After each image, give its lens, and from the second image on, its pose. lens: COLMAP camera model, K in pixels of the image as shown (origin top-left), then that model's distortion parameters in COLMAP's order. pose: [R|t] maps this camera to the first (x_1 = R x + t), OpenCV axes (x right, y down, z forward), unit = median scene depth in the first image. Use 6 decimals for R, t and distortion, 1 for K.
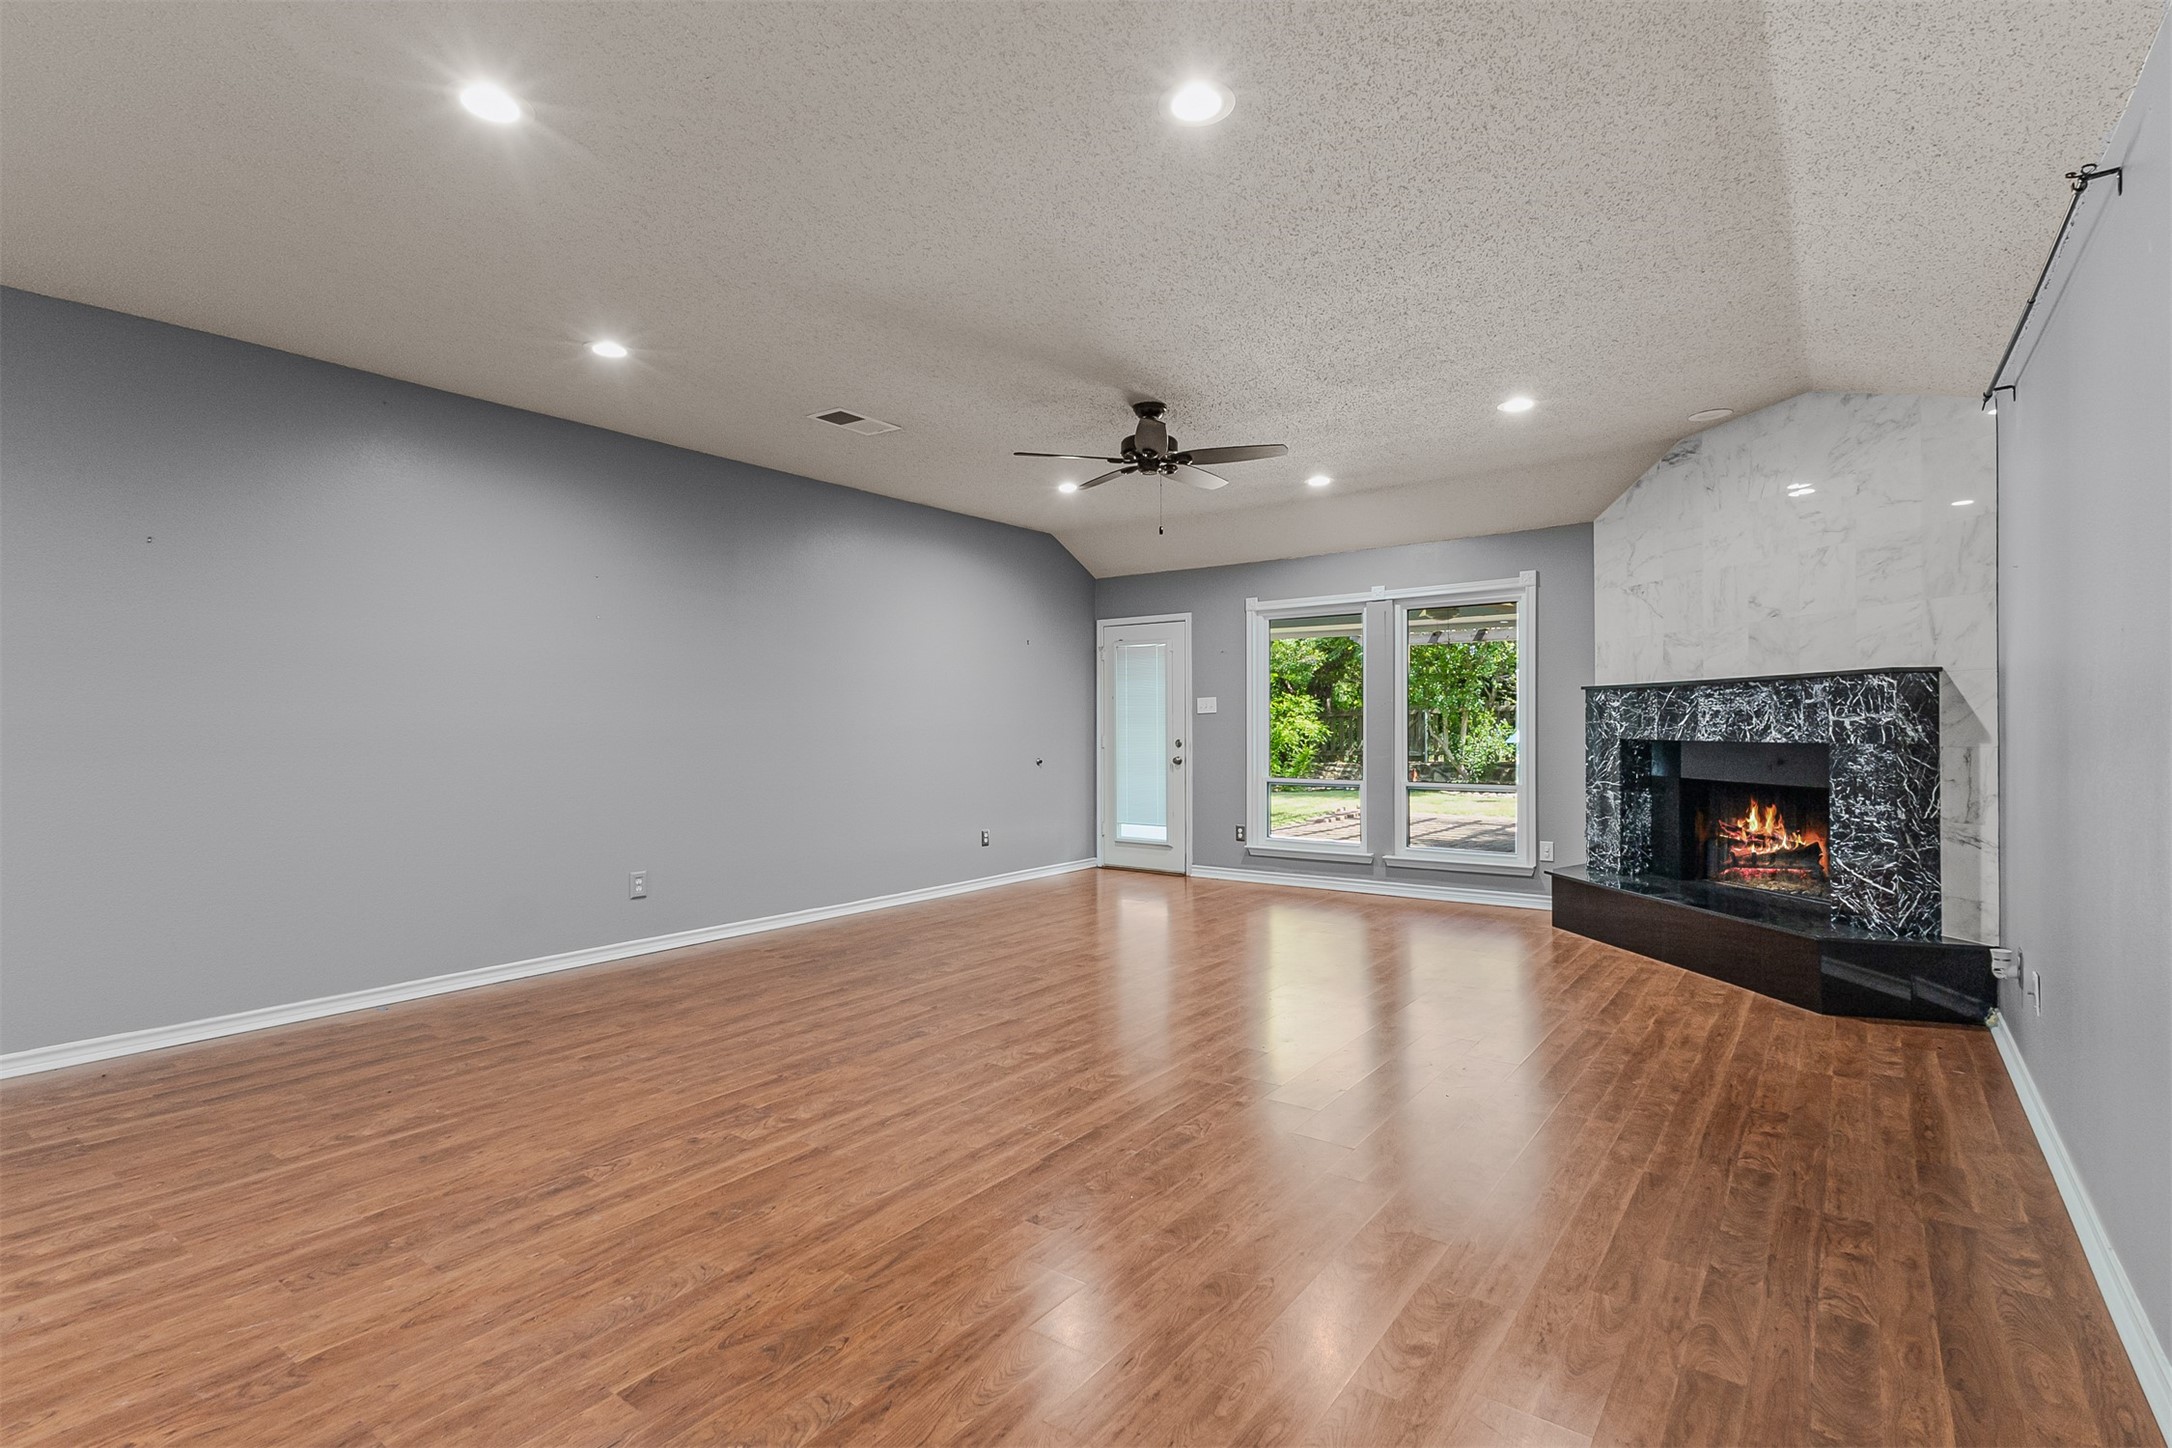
lens RADIAL K [[1019.6, 0, 1091.7], [0, 1019.6, 725.3], [0, 0, 1]] dist [0.027299, -0.005038]
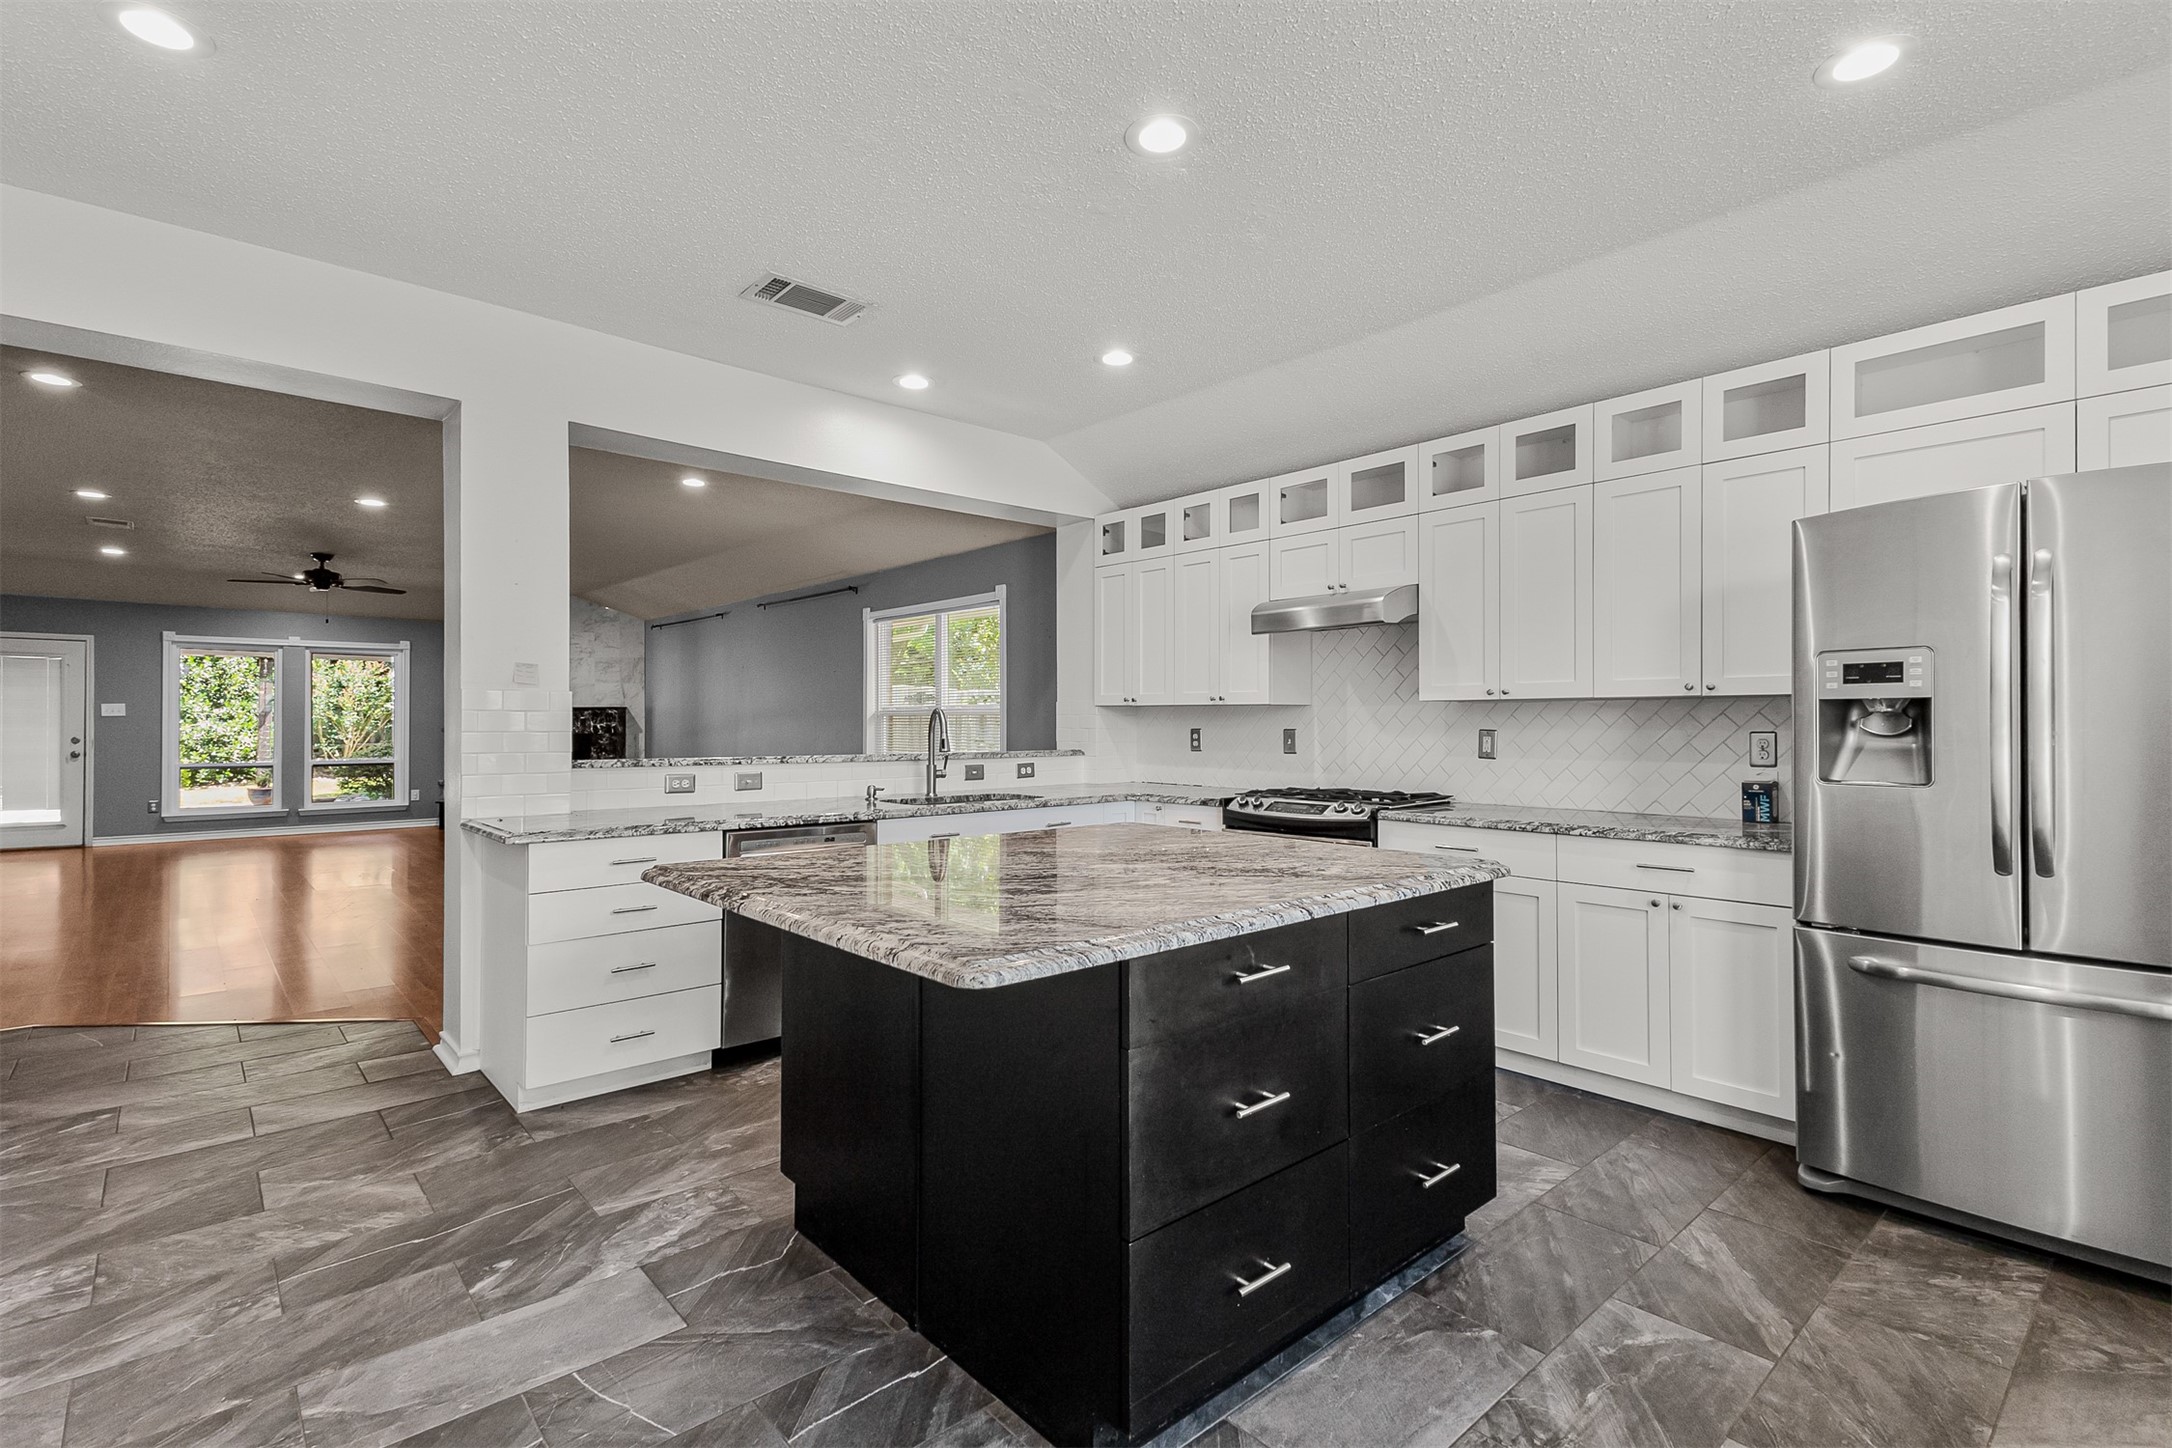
lens RADIAL K [[1019.6, 0, 1101.2], [0, 1019.6, 723.3], [0, 0, 1]] dist [0.027299, -0.005038]
pose [[0.192964, 0.002295, 0.981203, -1.423695], [-0.003591, 0.999992, -0.001633, -0.008490], [-0.981199, -0.003208, 0.192970, -0.708480]]
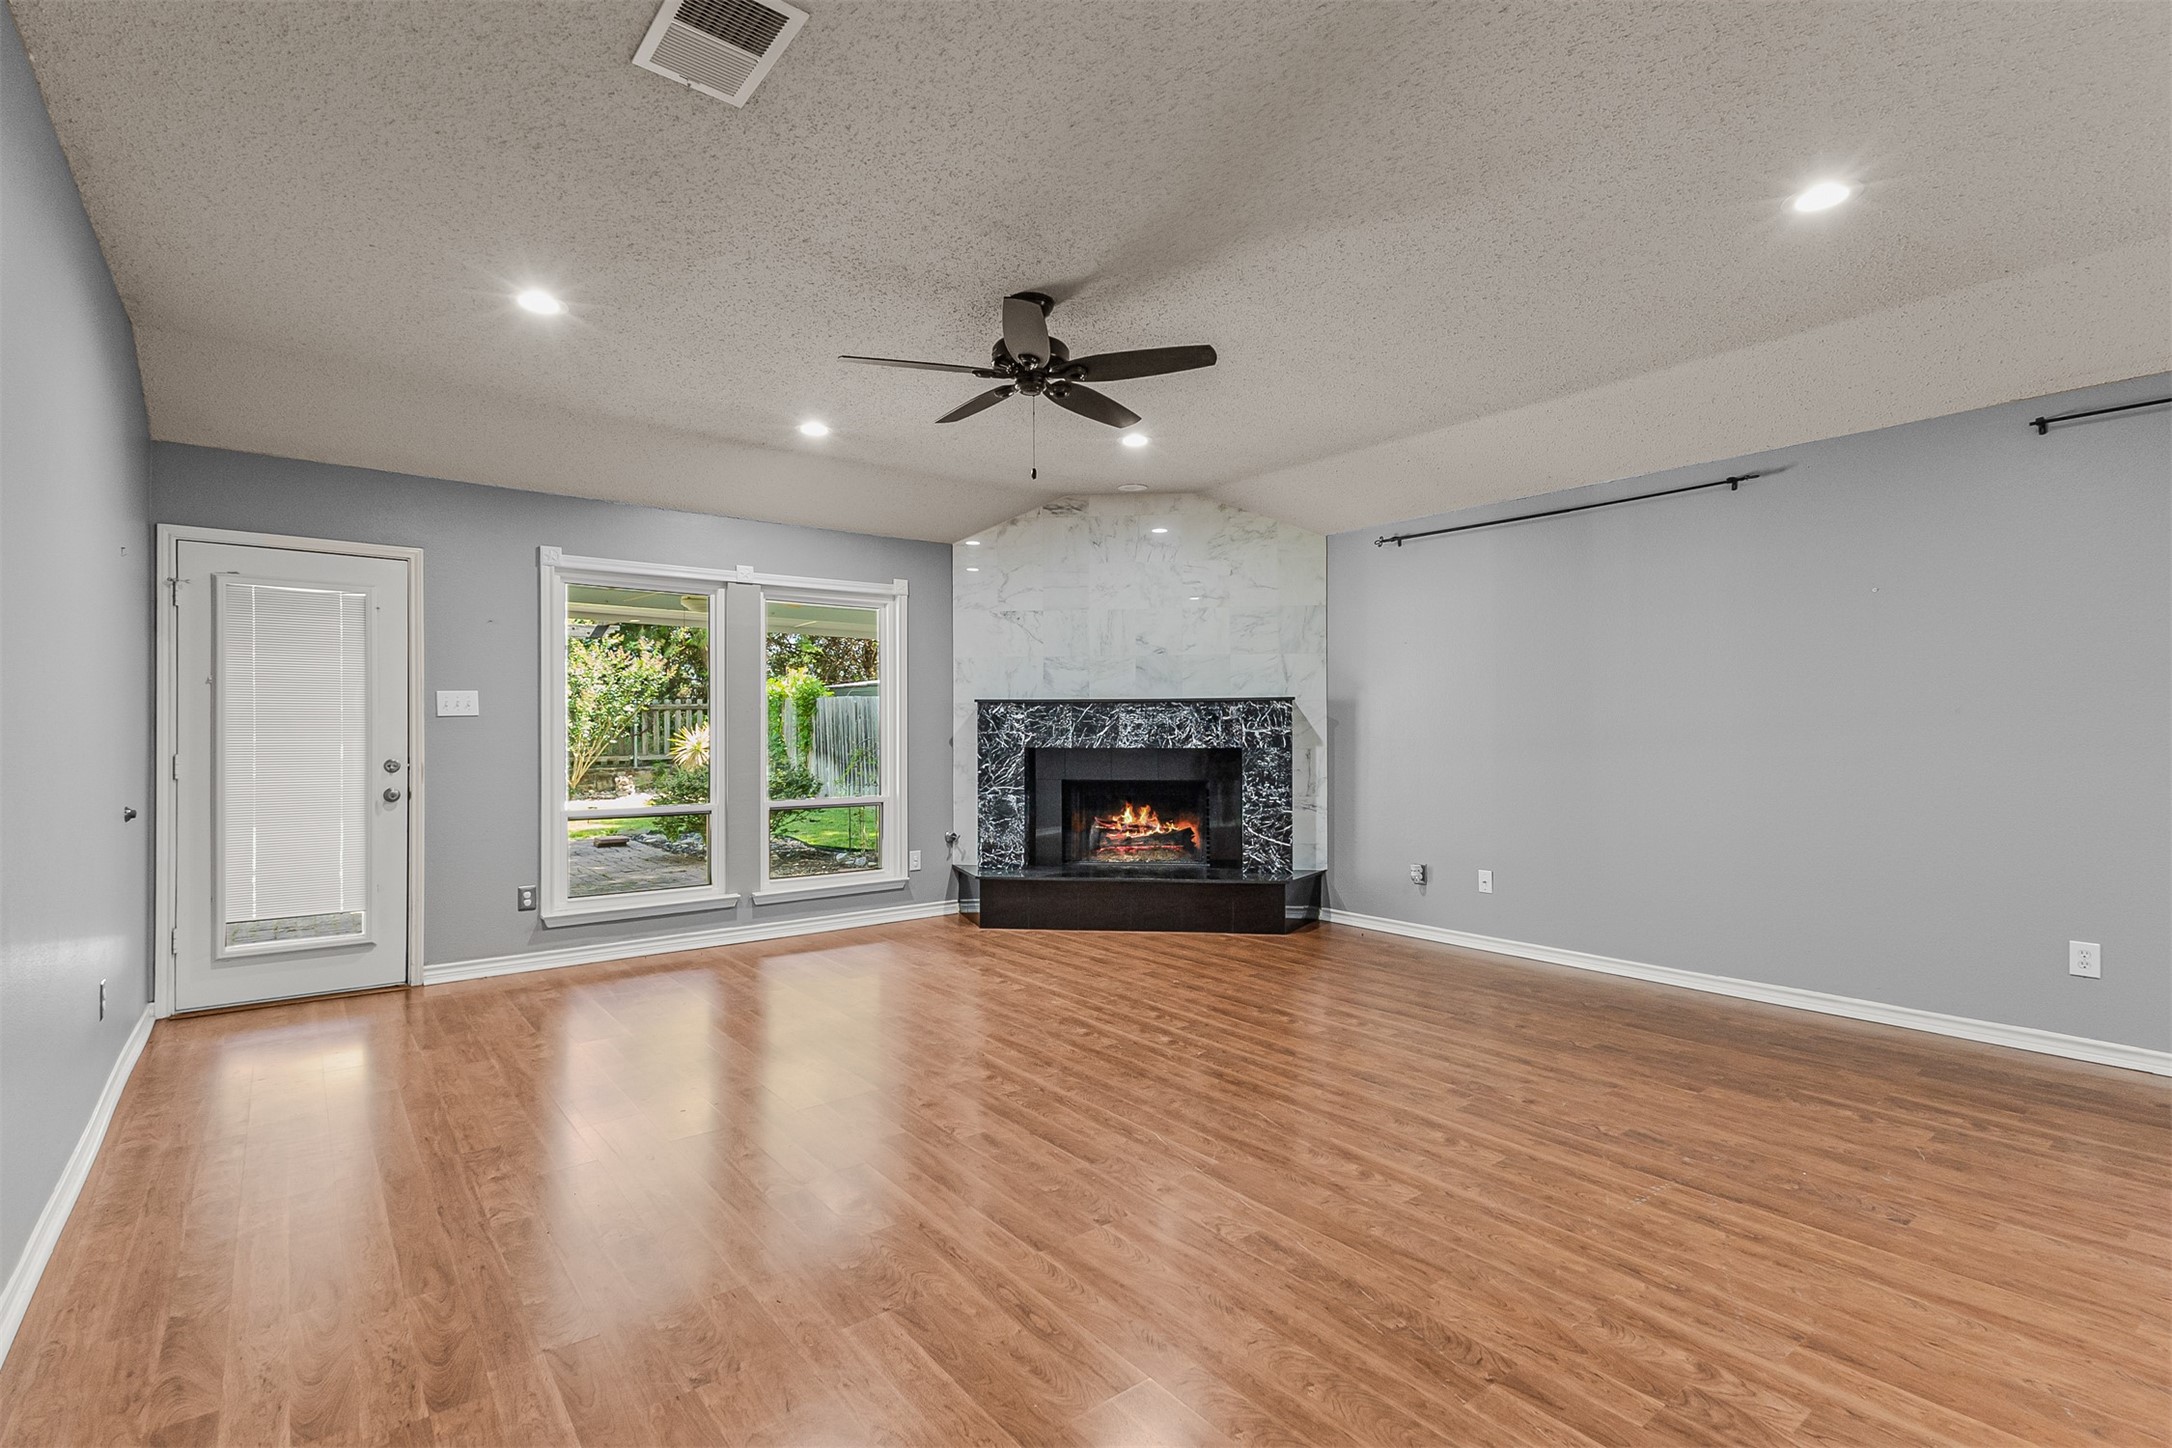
lens RADIAL K [[1019.6, 0, 1080.2], [0, 1019.6, 732.1], [0, 0, 1]] dist [0.027299, -0.005038]
pose [[0.265151, 0.004685, 0.964196, -0.604076], [0.000950, 0.999986, -0.005120, 0.002372], [-0.964207, 0.002274, 0.265143, 0.722813]]
